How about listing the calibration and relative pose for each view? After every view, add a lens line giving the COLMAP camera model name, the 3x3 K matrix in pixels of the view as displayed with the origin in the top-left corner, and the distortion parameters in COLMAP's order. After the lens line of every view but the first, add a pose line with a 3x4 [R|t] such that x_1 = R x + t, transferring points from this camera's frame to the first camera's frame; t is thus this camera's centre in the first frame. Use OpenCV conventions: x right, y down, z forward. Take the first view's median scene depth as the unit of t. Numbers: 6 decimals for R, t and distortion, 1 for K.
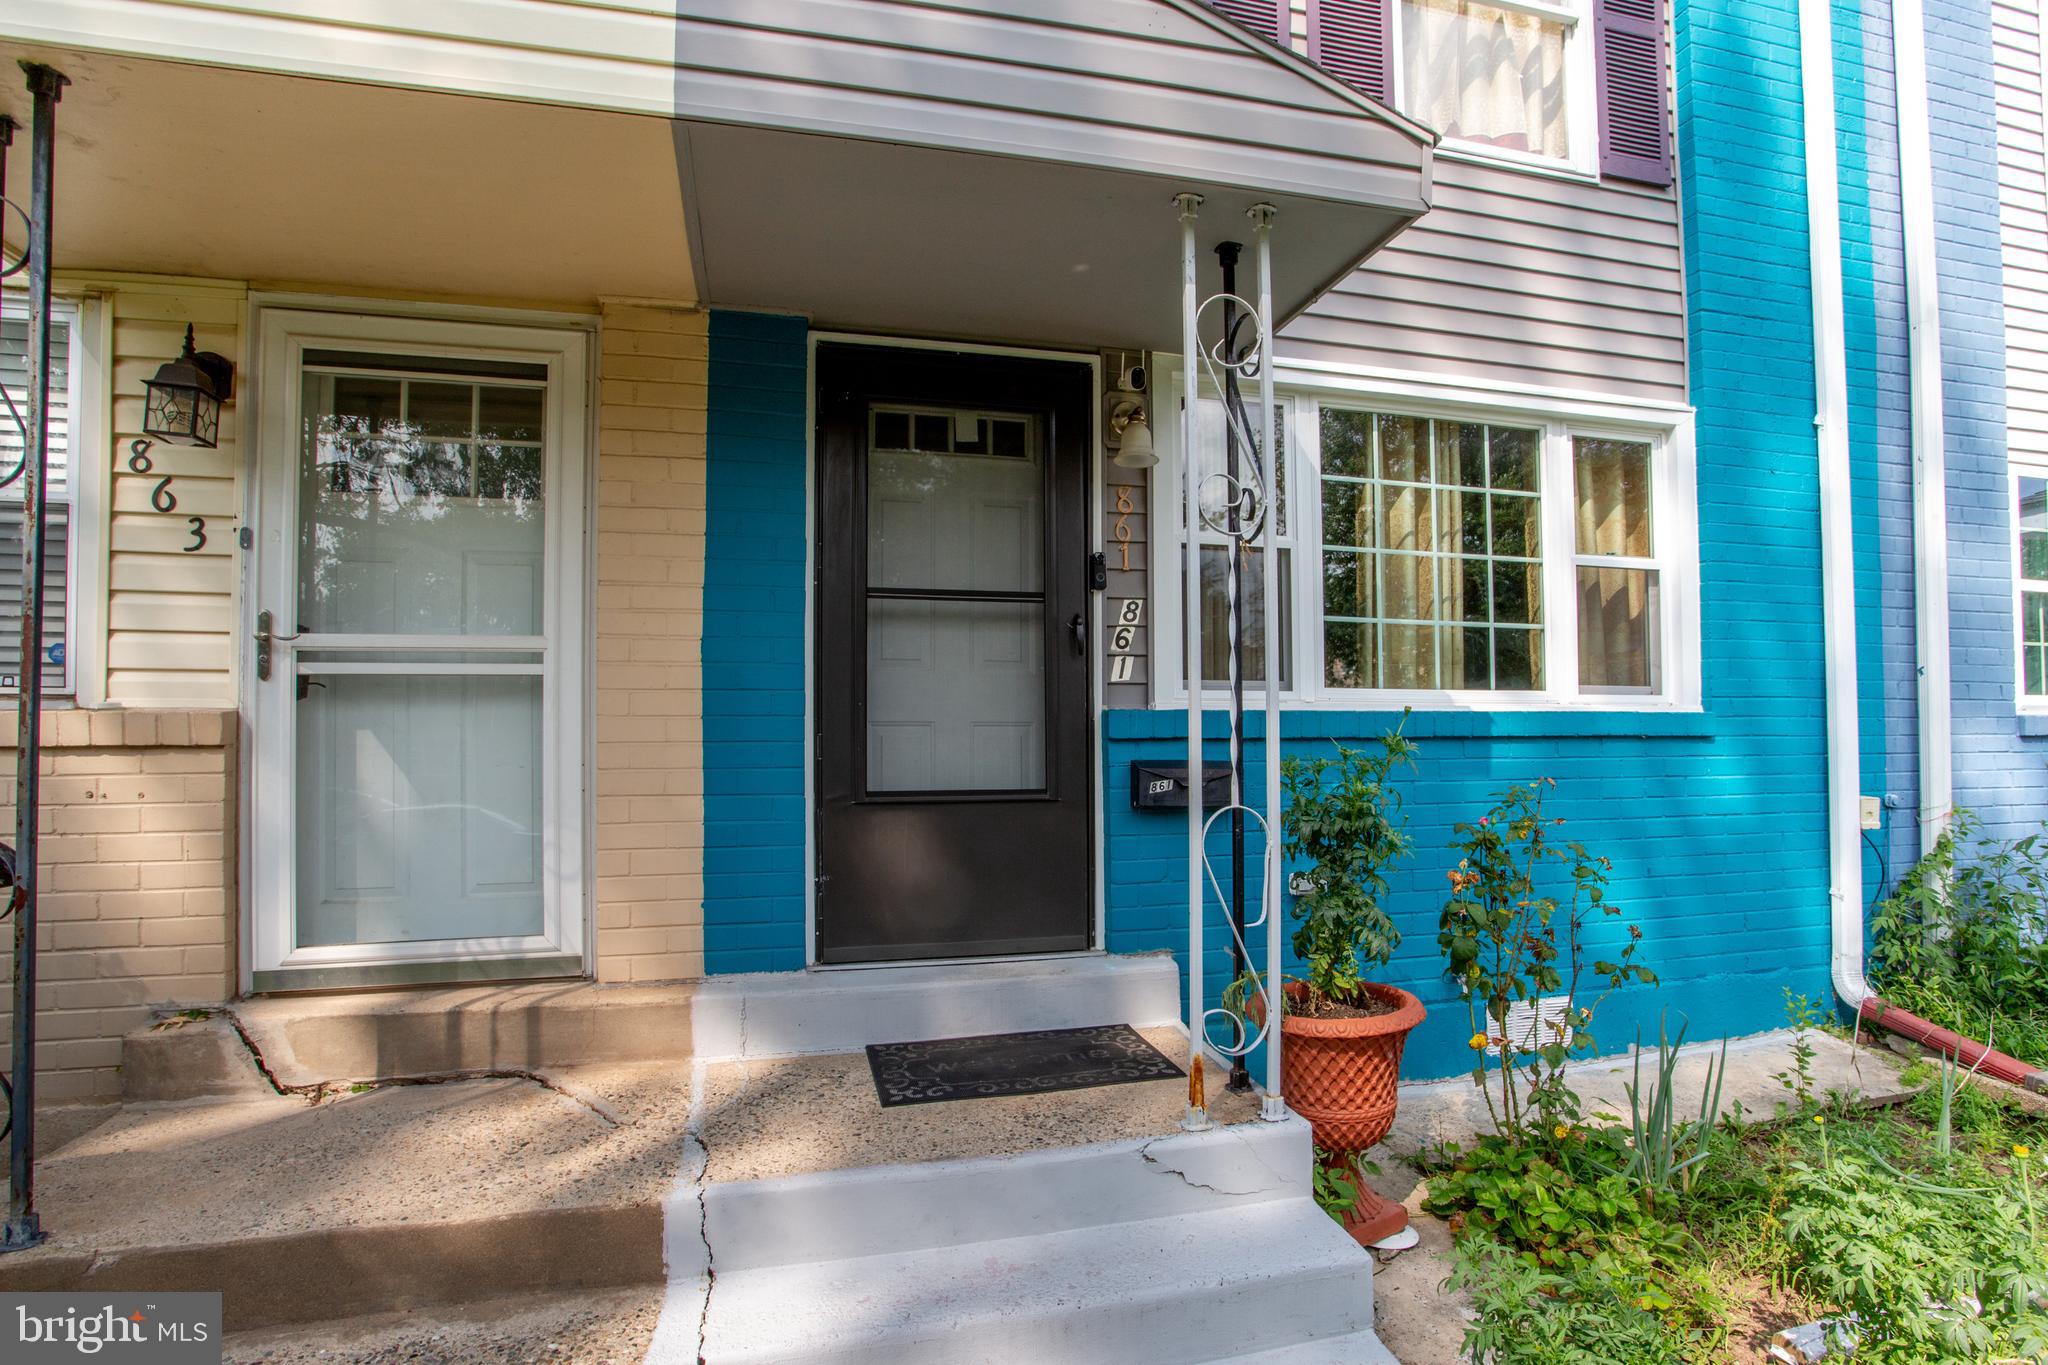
lens RADIAL K [[993.5, 0, 1019.2], [0, 993.5, 700.9], [0, 0, 1]] dist [-0.072820, 0.030134]
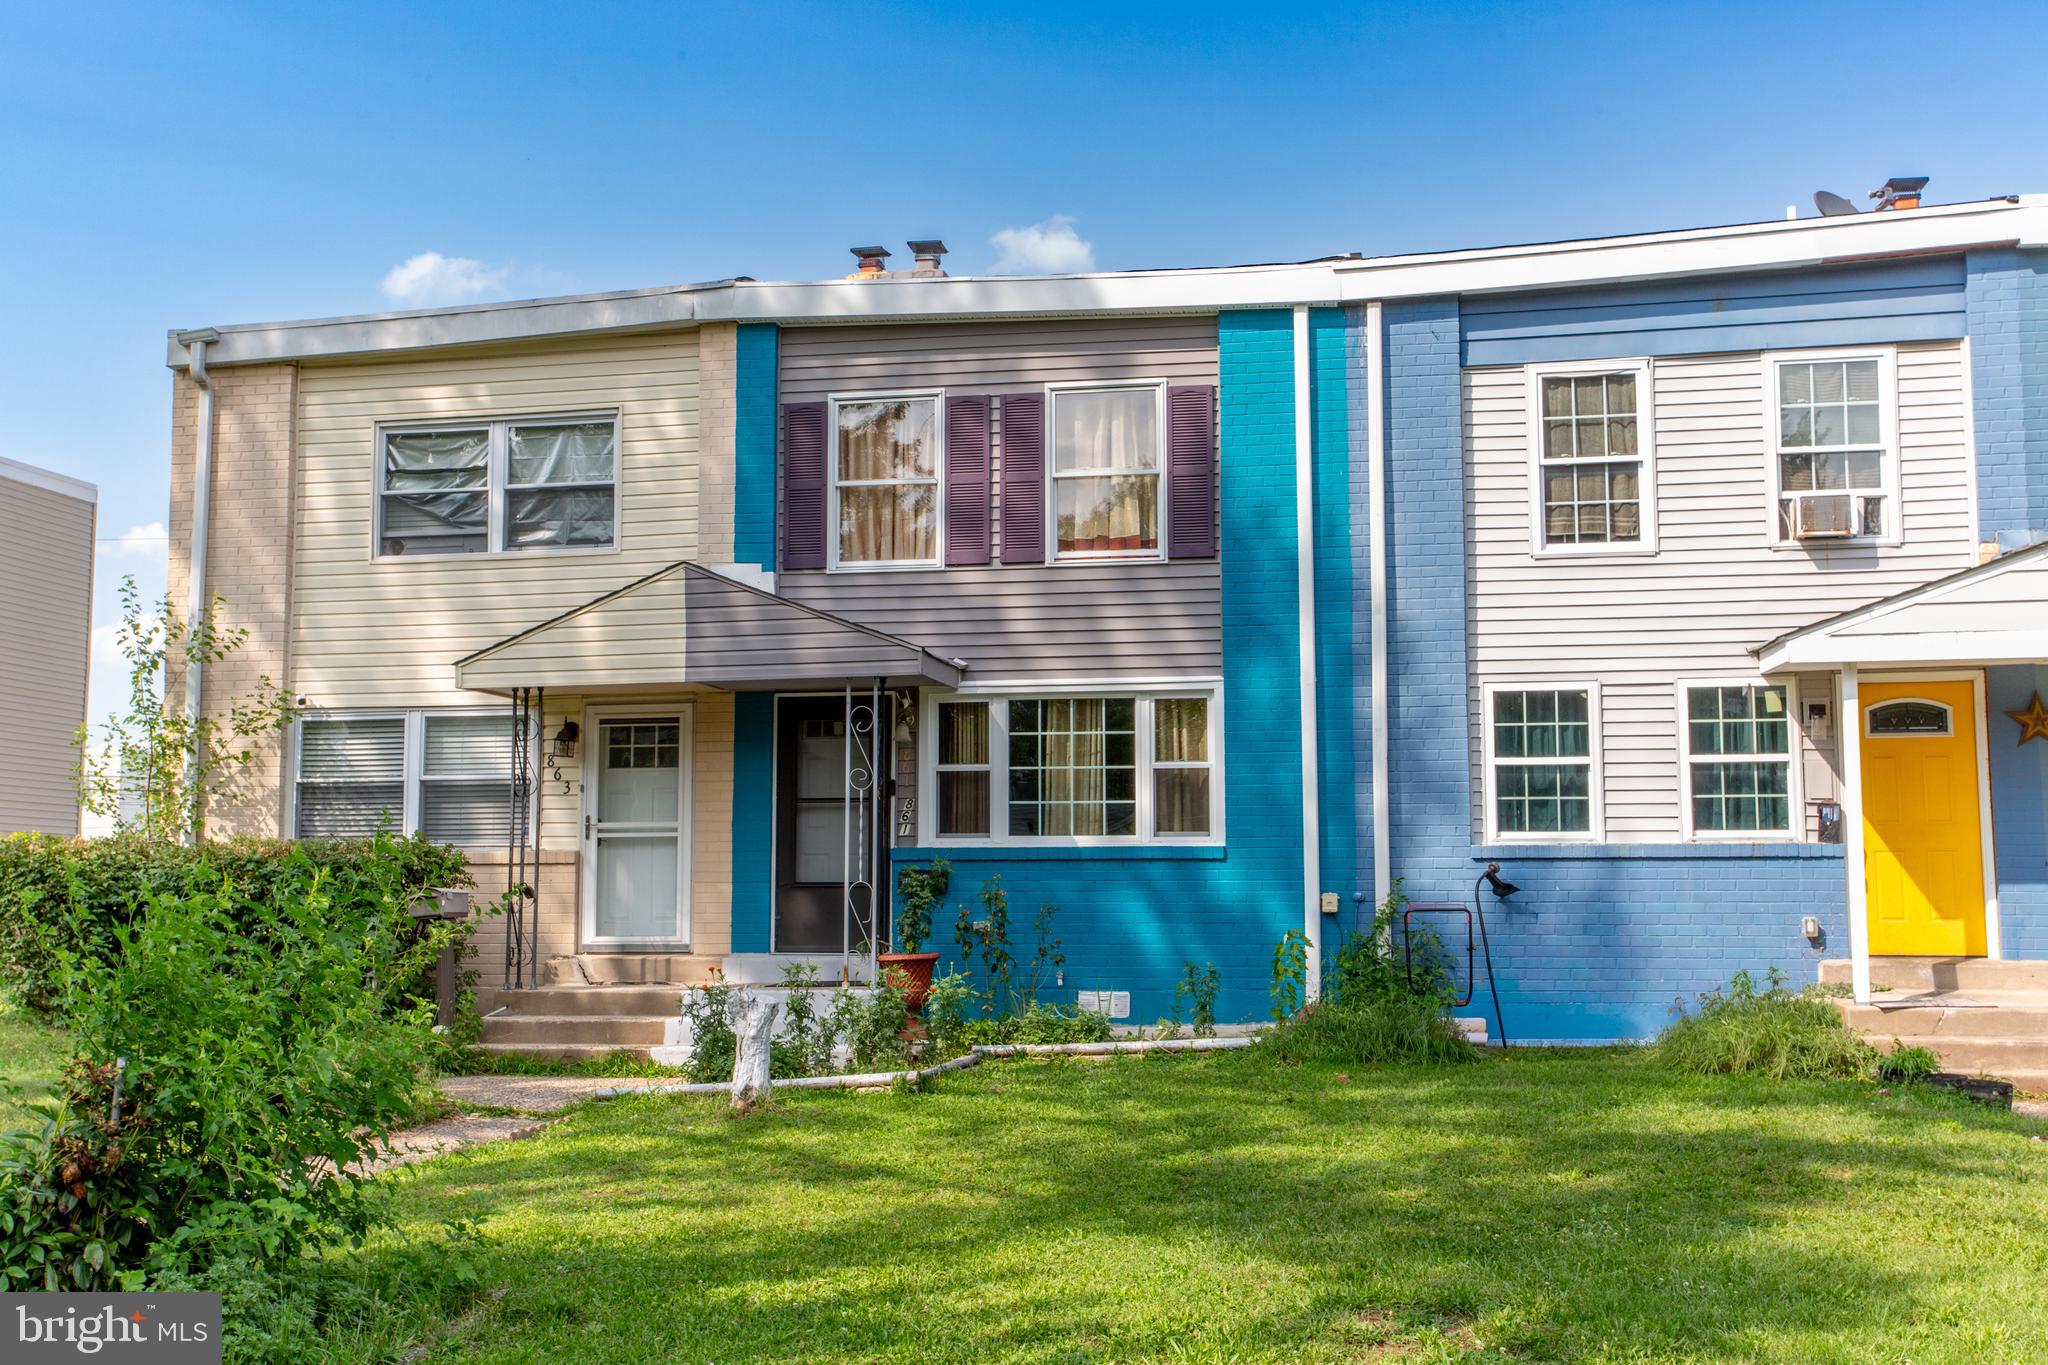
lens RADIAL K [[1905.2, 0, 1024.5], [0, 1905.2, 704.0], [0, 0, 1]] dist [0.016062, 0.000000]
pose [[0.907916, -0.045166, -0.416711, 2.197882], [0.008393, 0.995937, -0.089662, 0.075153], [0.419067, 0.077908, 0.904607, -2.864421]]
